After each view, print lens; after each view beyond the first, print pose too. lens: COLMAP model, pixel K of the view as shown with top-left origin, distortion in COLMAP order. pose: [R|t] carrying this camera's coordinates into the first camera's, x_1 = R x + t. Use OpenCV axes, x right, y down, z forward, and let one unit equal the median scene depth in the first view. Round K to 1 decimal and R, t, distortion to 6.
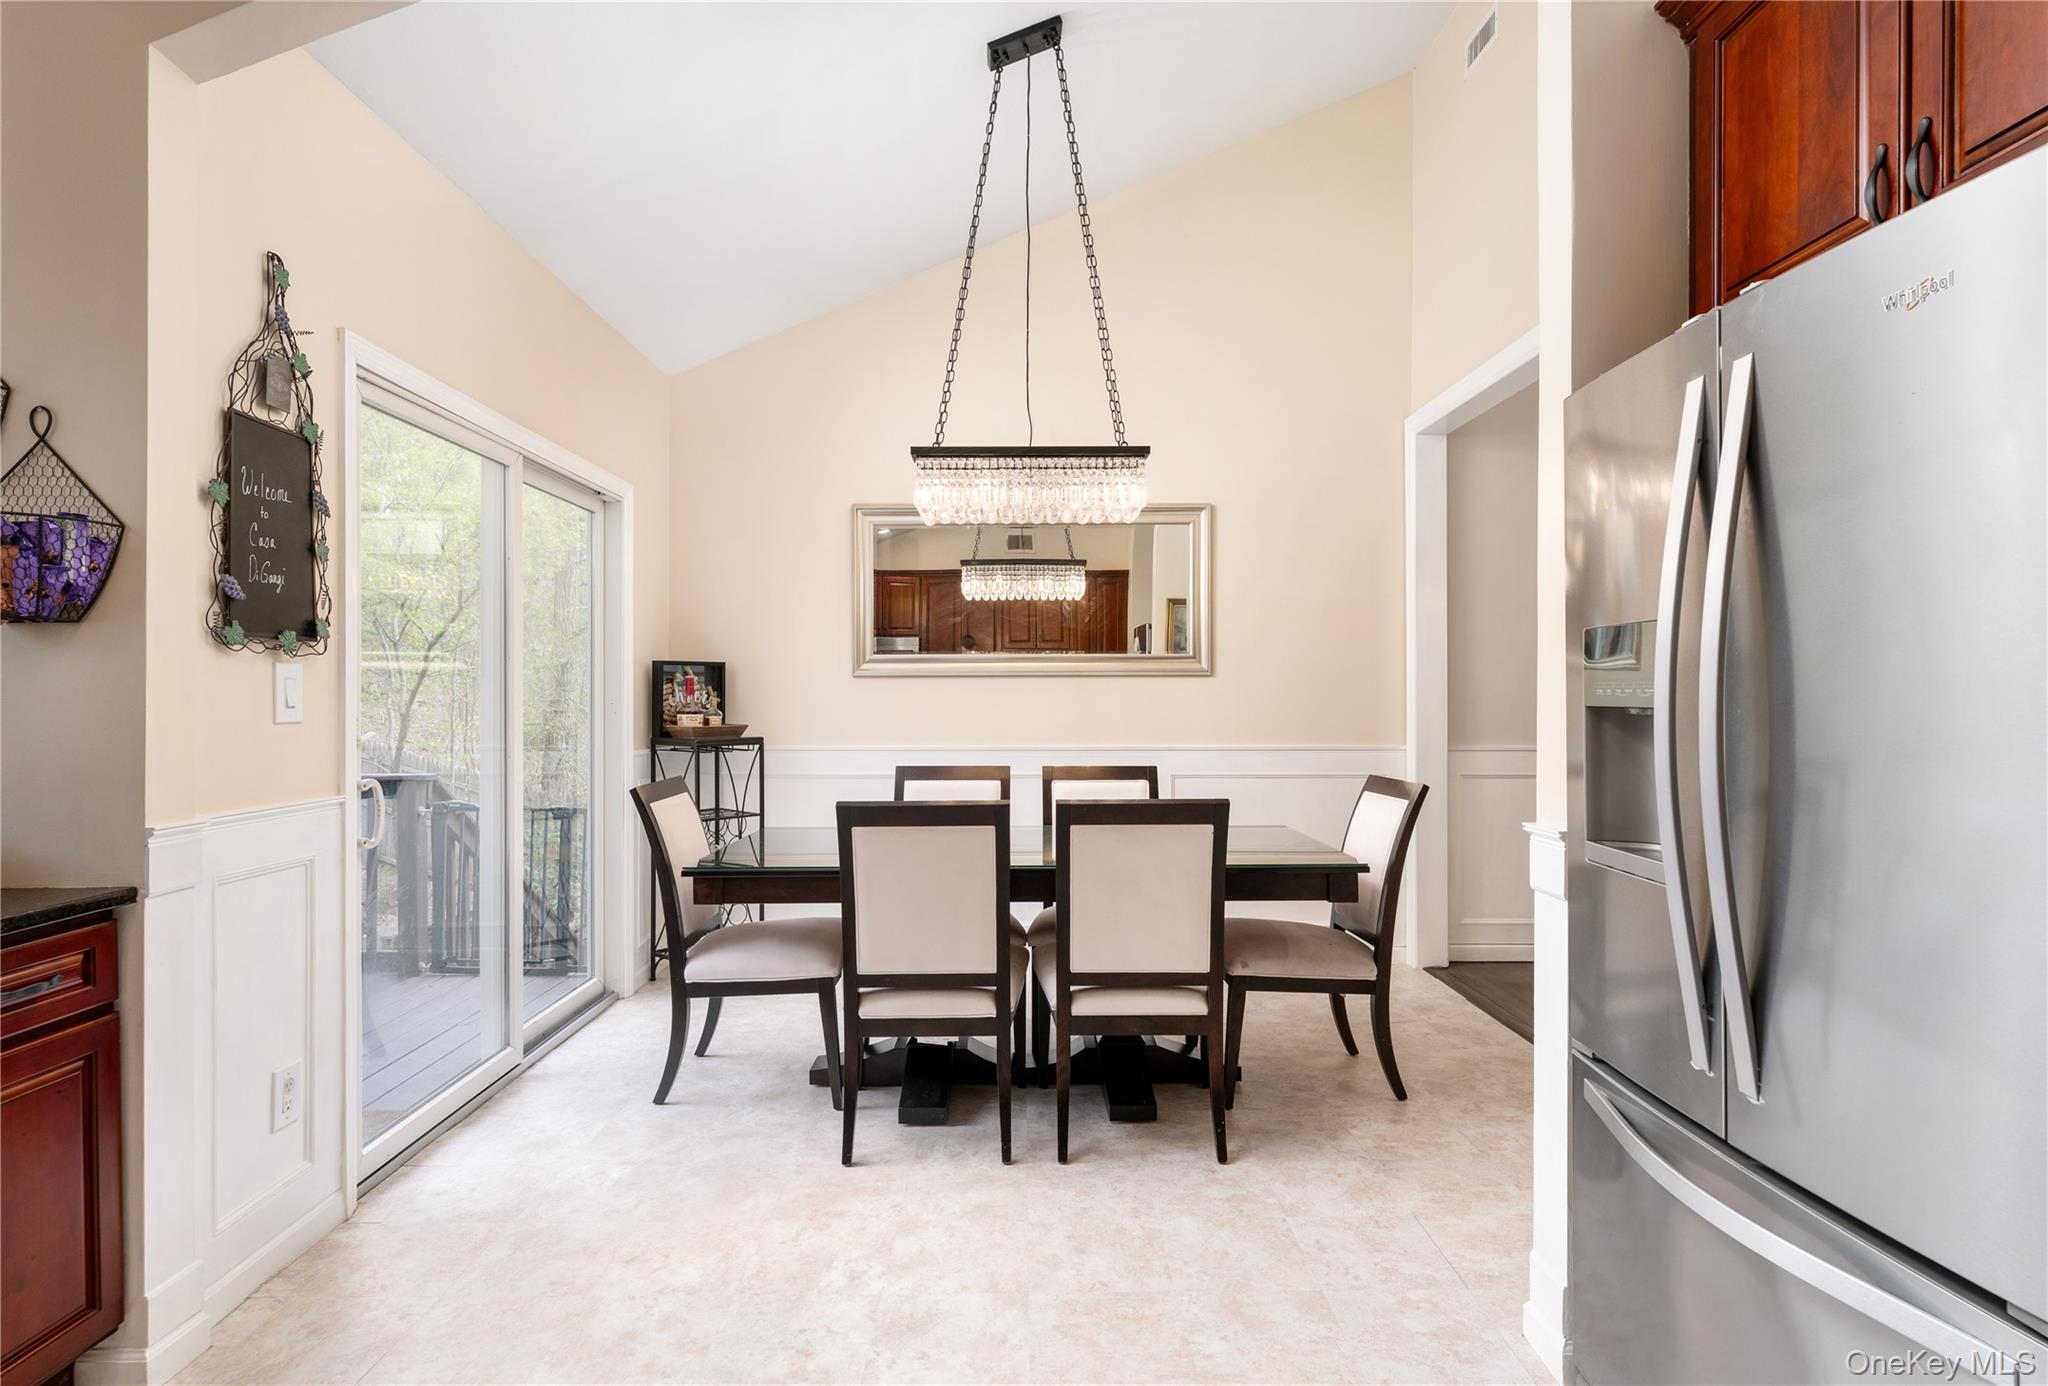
lens RADIAL K [[1061.3, 0, 1014.5], [0, 1061.3, 697.6], [0, 0, 1]] dist [-0.000764, 0.000631]
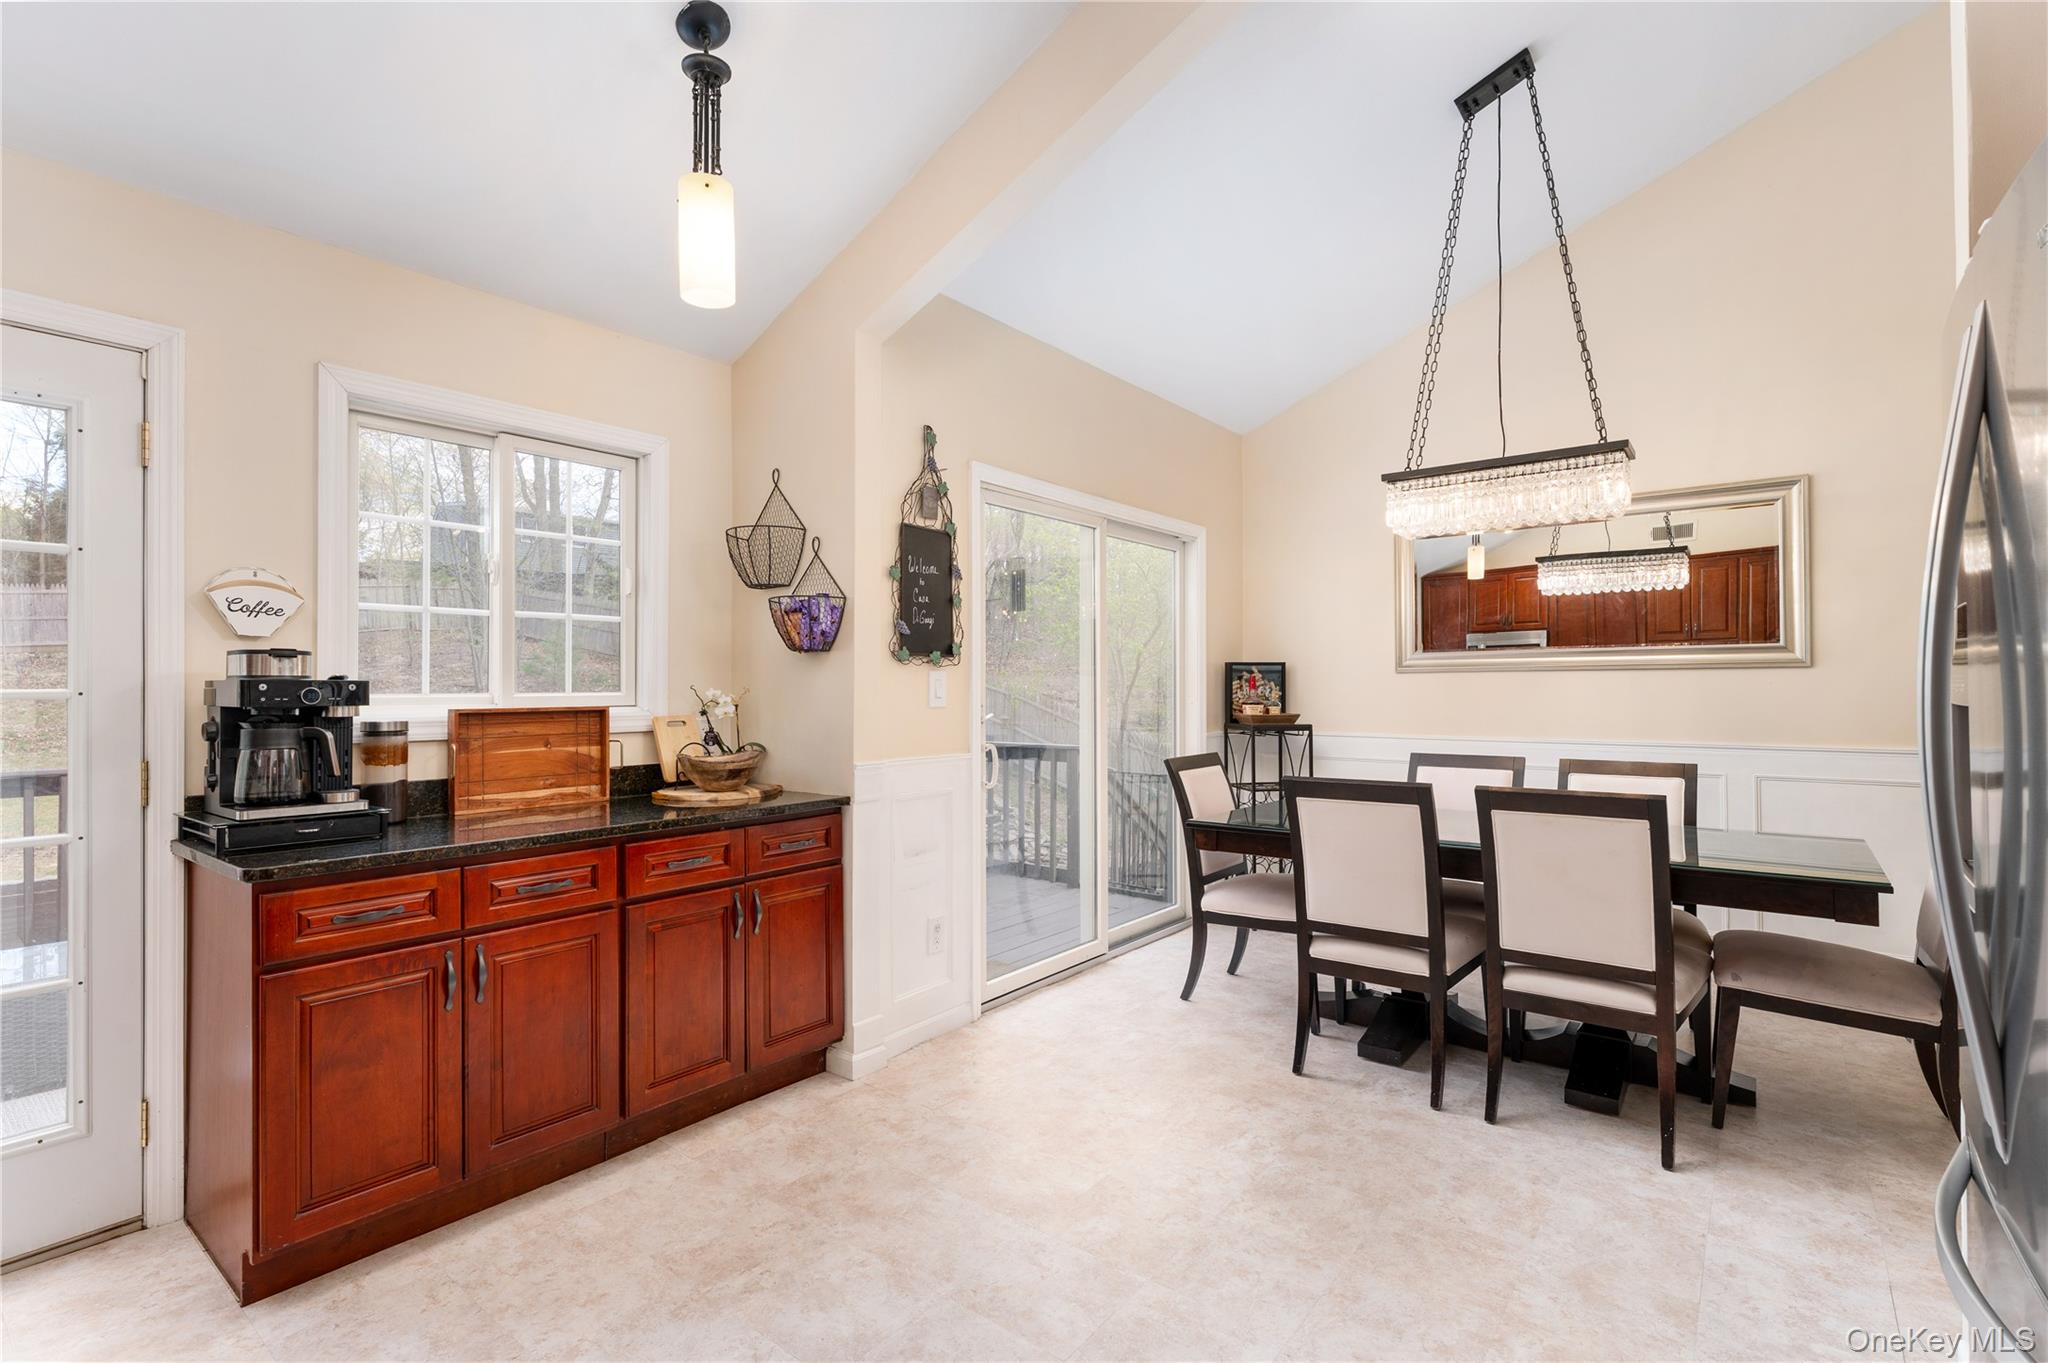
lens RADIAL K [[936.0, 0, 1014.1], [0, 936.0, 680.0], [0, 0, 1]] dist [-0.005949, 0.001776]
pose [[0.781693, -0.006718, -0.623628, 0.254083], [-0.000374, 0.999937, -0.011240, -0.001595], [0.623664, 0.009019, 0.781641, -0.048065]]
